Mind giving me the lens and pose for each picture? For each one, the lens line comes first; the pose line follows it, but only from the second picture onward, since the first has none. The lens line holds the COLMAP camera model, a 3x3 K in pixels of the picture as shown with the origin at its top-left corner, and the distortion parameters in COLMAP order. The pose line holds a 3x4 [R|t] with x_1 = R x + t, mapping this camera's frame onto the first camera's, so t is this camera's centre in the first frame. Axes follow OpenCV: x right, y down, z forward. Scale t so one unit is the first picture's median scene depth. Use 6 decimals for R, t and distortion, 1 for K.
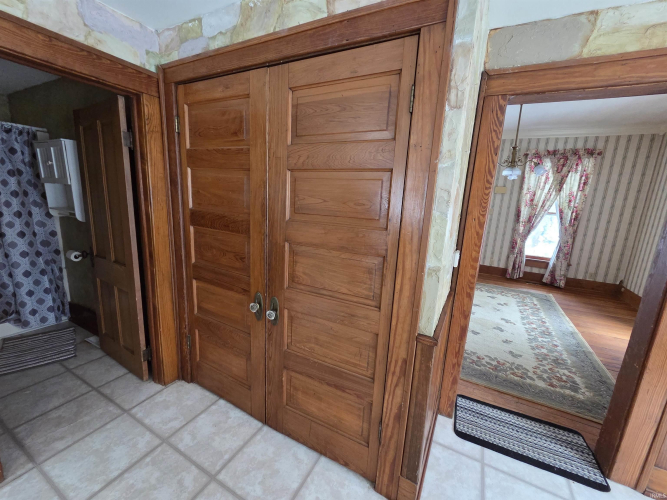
lens RADIAL K [[274.7, 0, 332.6], [0, 274.7, 249.6], [0, 0, 1]] dist [-0.001255, -0.000454]
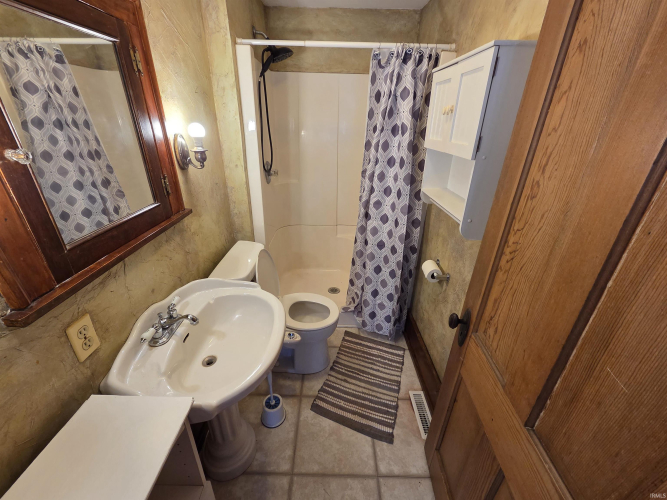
lens RADIAL K [[274.7, 0, 331.7], [0, 274.7, 249.7], [0, 0, 1]] dist [-0.001255, -0.000454]
pose [[0.469327, 0.339496, -0.815153, -0.569444], [-0.179105, 0.940549, 0.288600, -0.152848], [0.864670, 0.010550, 0.502230, 0.503213]]
